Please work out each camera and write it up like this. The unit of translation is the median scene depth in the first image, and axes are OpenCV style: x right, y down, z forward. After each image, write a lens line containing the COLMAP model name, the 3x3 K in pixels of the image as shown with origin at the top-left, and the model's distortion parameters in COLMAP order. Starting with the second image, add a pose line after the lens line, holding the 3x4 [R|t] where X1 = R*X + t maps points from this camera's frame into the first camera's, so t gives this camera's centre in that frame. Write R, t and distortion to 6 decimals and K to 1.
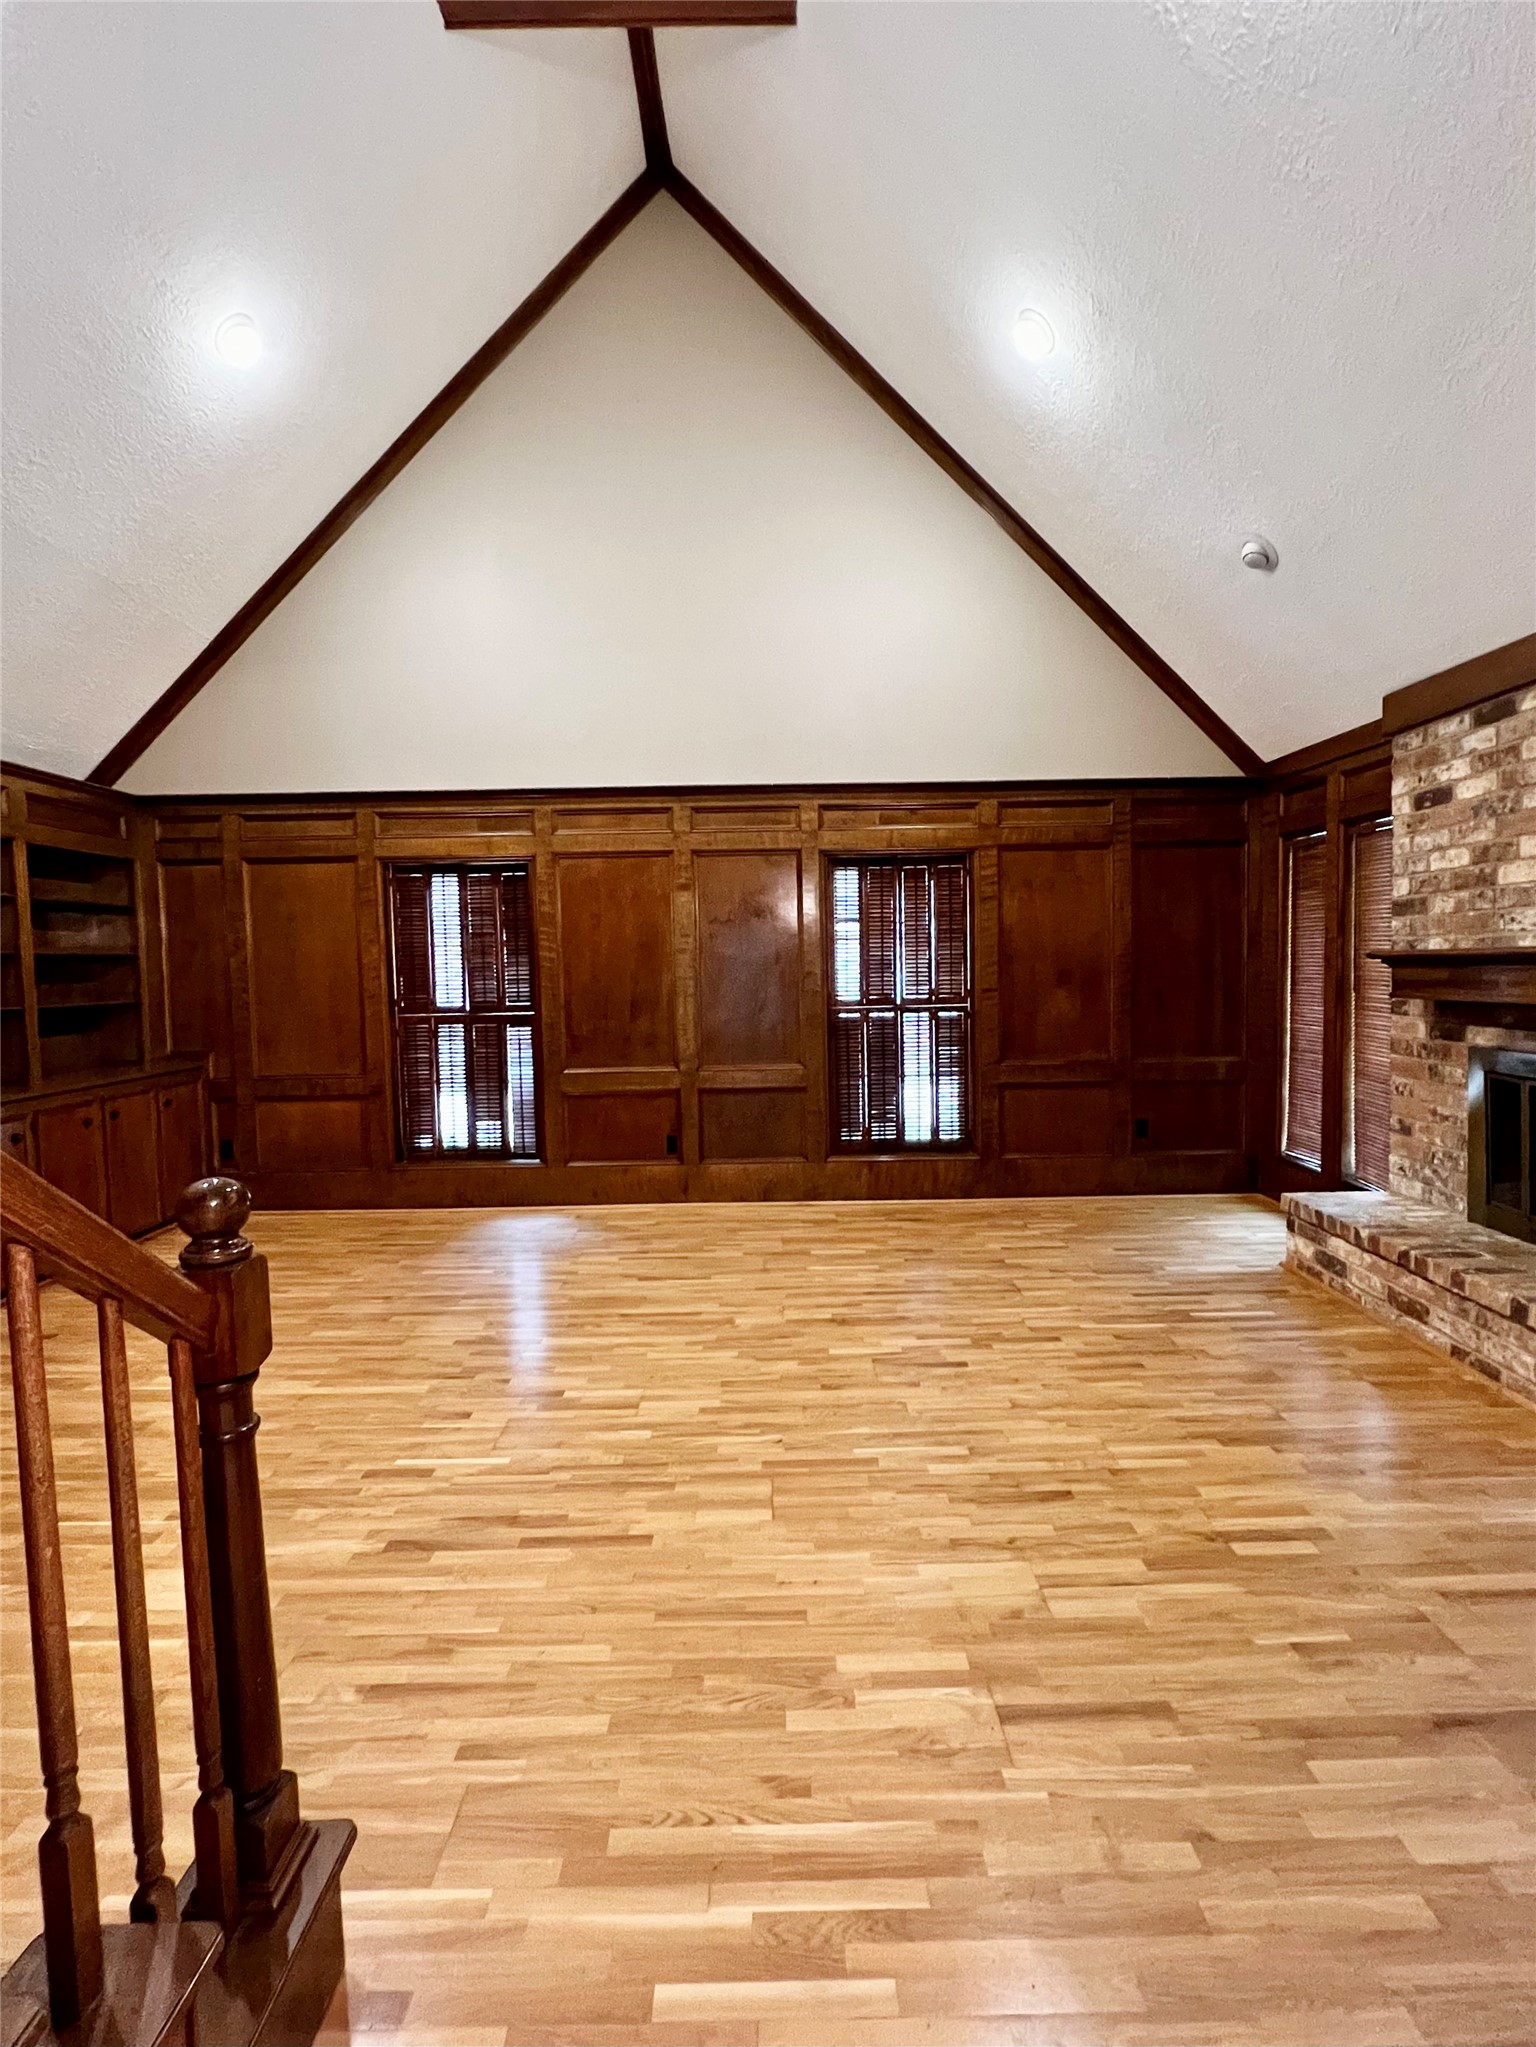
lens RADIAL K [[937.1, 0, 768.0], [0, 937.1, 1023.5], [0, 0, 1]] dist [-0.001953, -0.000230]
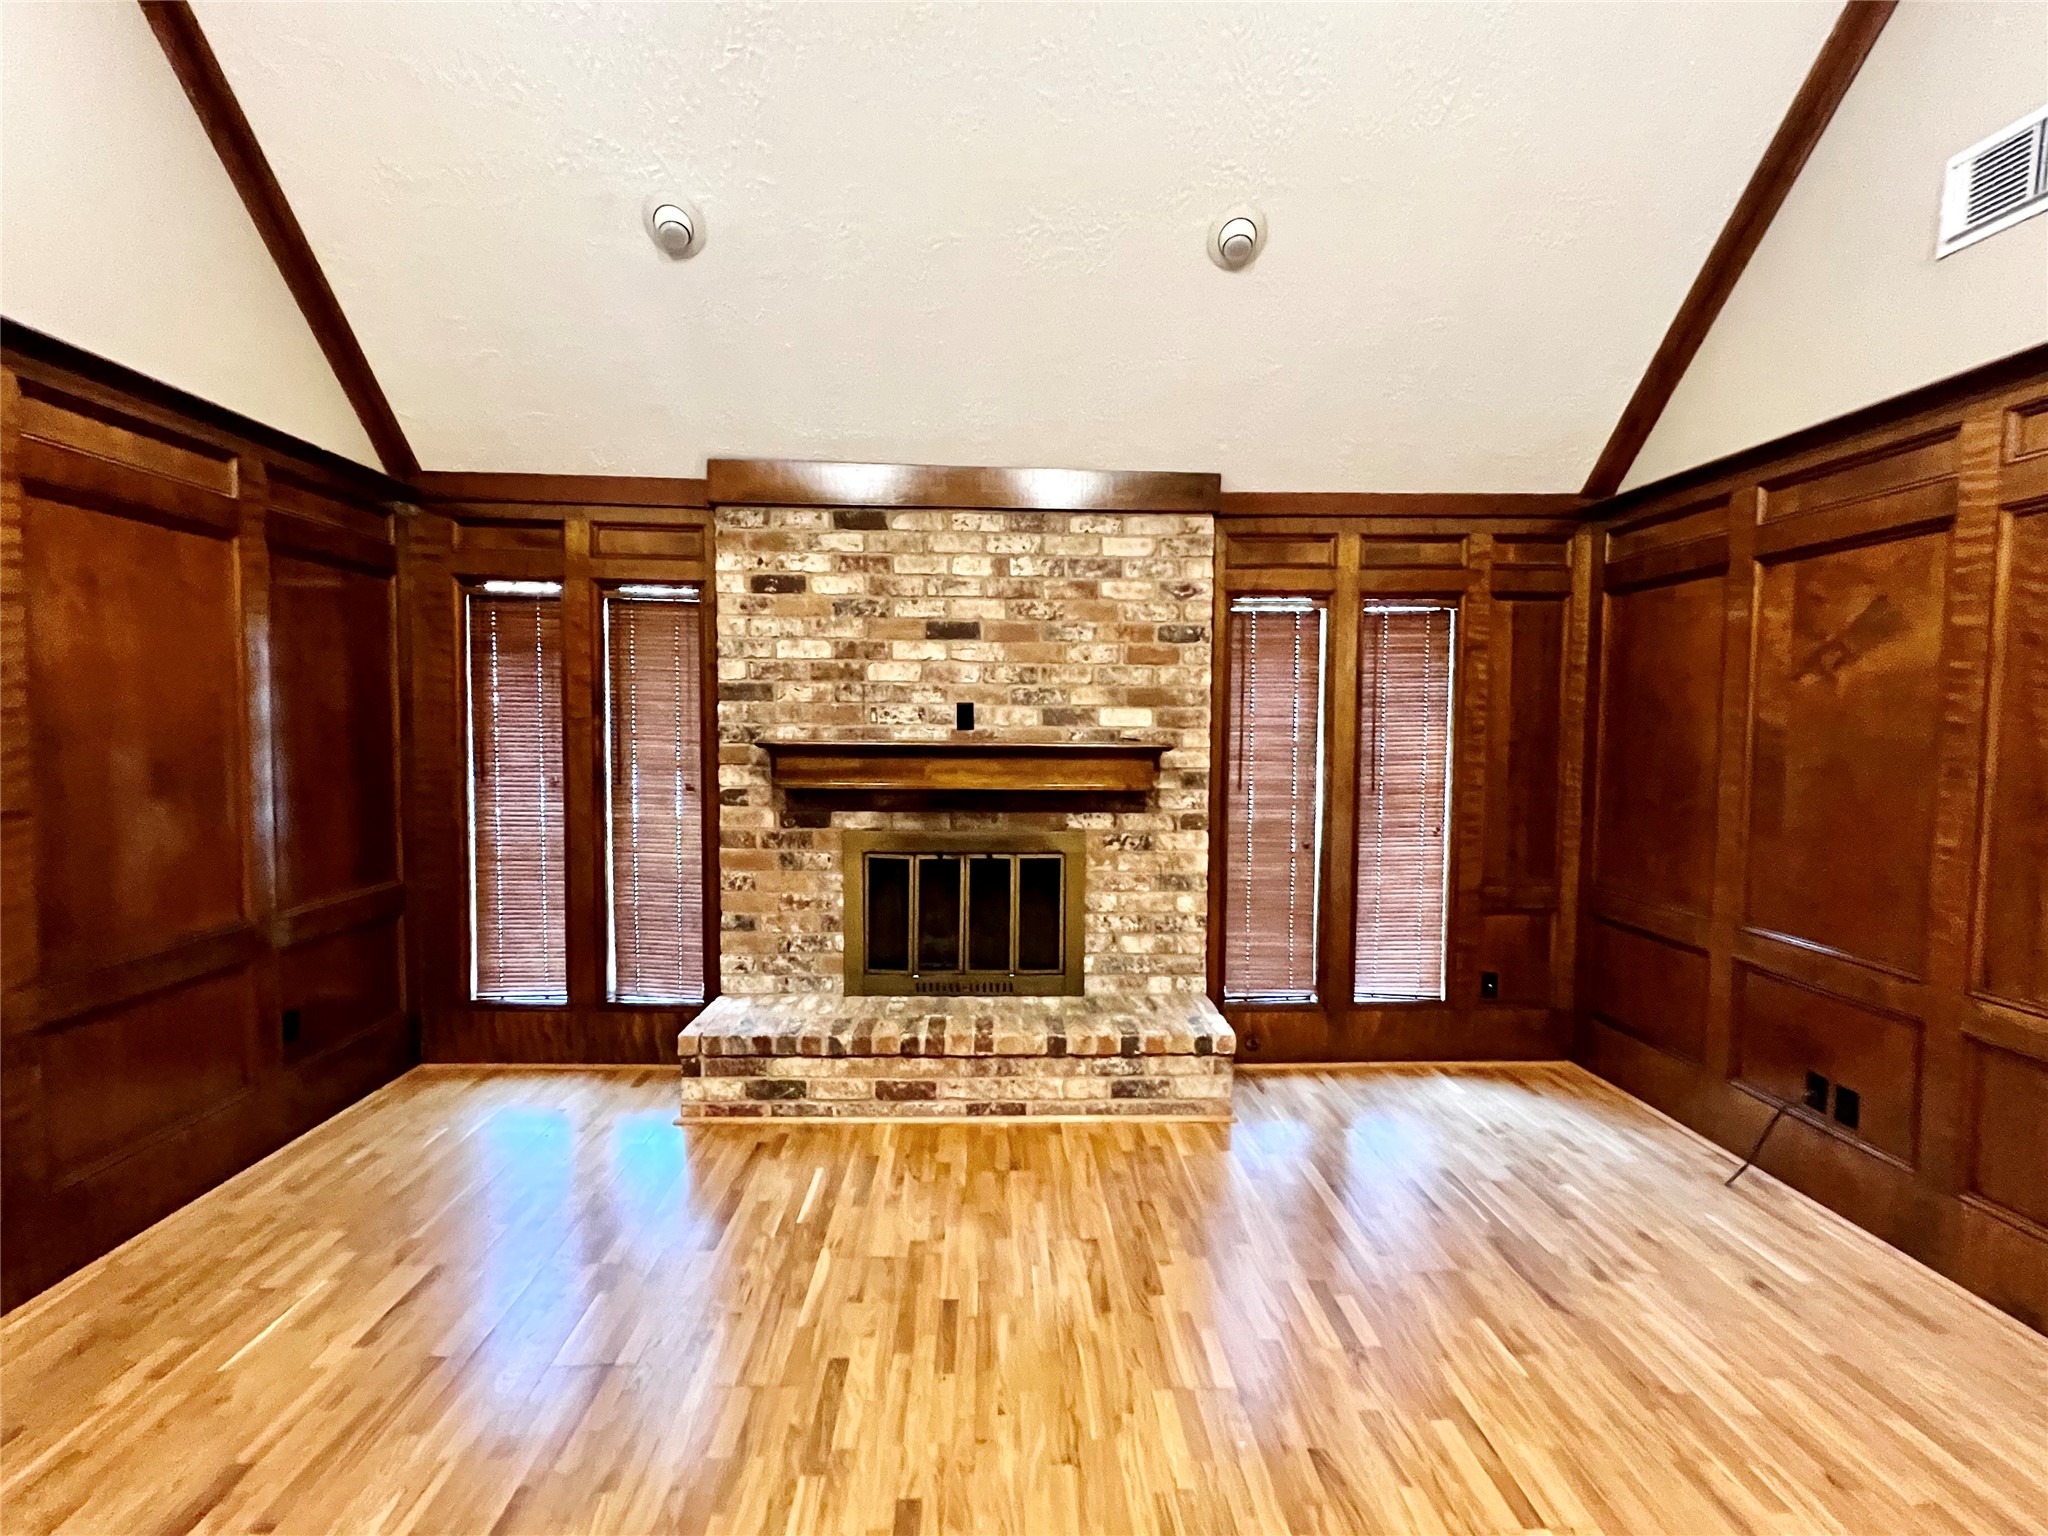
lens RADIAL K [[906.2, 0, 1024.0], [0, 906.2, 768.0], [0, 0, 1]] dist [-0.003174, -0.000381]
pose [[-0.028912, -0.032286, 0.999060, -0.264346], [0.050874, 0.998135, 0.033728, -0.068413], [-0.998286, 0.051802, -0.027216, 0.798728]]
